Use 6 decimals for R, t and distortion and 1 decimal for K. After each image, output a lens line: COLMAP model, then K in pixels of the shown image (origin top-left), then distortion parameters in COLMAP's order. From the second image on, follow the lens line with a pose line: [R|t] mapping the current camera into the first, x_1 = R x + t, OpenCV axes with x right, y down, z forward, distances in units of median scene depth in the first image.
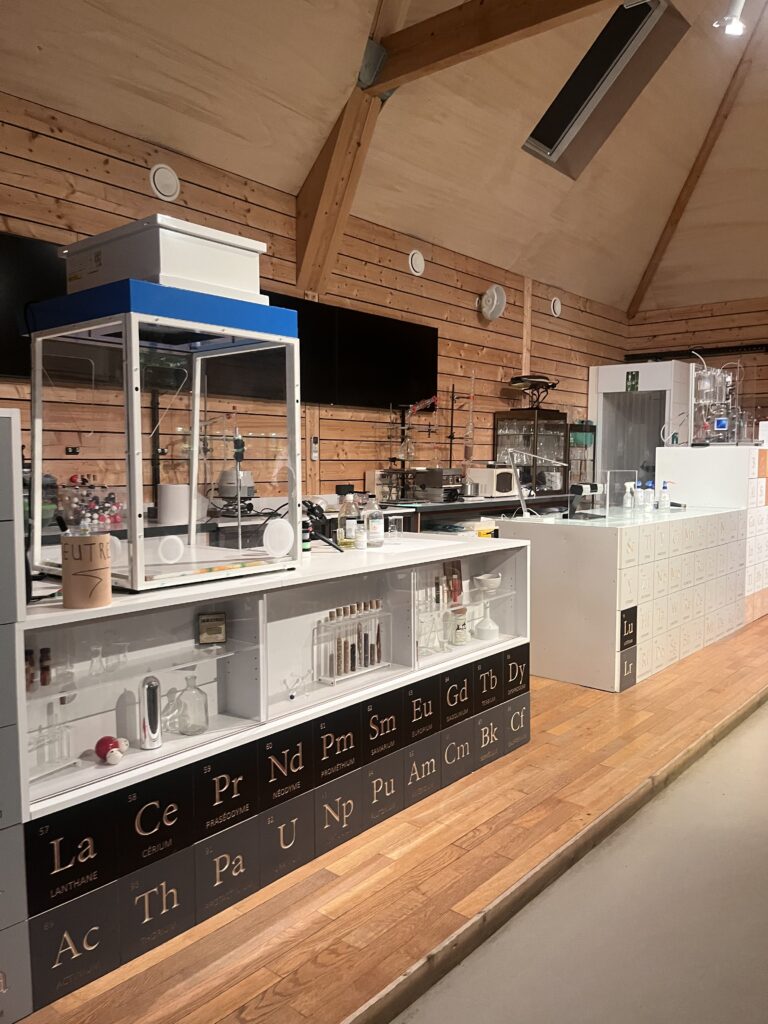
lens RADIAL K [[769.0, 0, 384.0], [0, 769.0, 512.0], [0, 0, 1]] dist [0.056558, -0.061723]
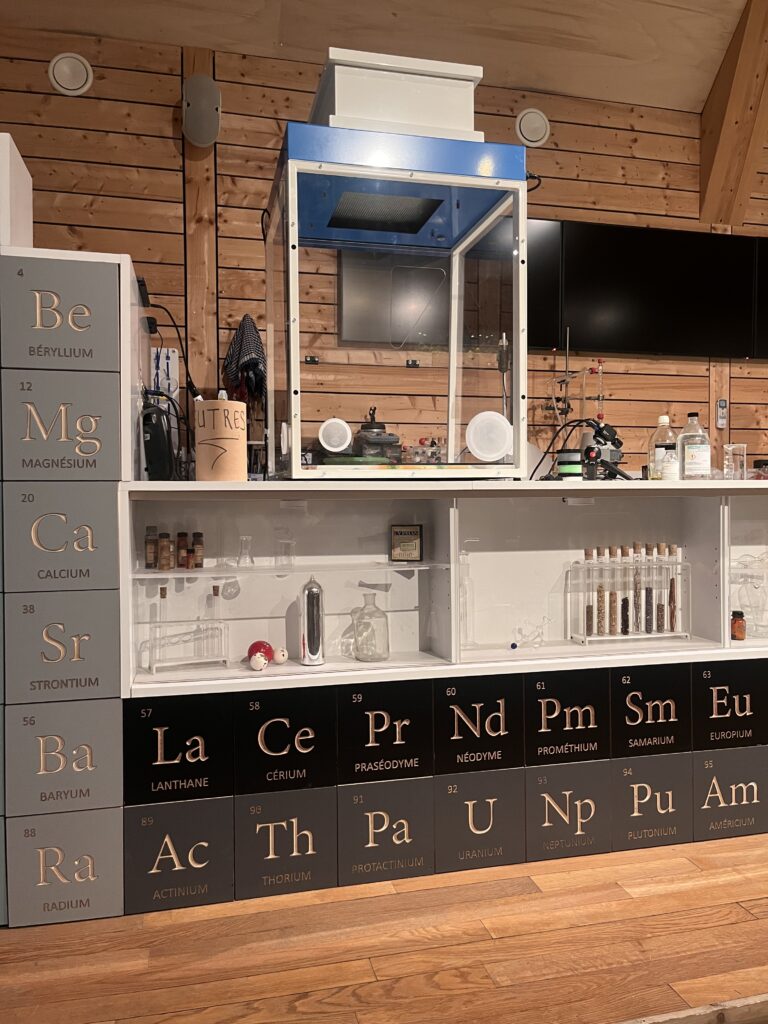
lens RADIAL K [[769.0, 0, 384.0], [0, 769.0, 512.0], [0, 0, 1]] dist [0.056558, -0.061723]
pose [[0.810922, 0.009767, -0.585073, 0.239824], [-0.034950, 0.998884, -0.031767, 0.141941], [0.584110, 0.046209, 0.810358, 0.306066]]
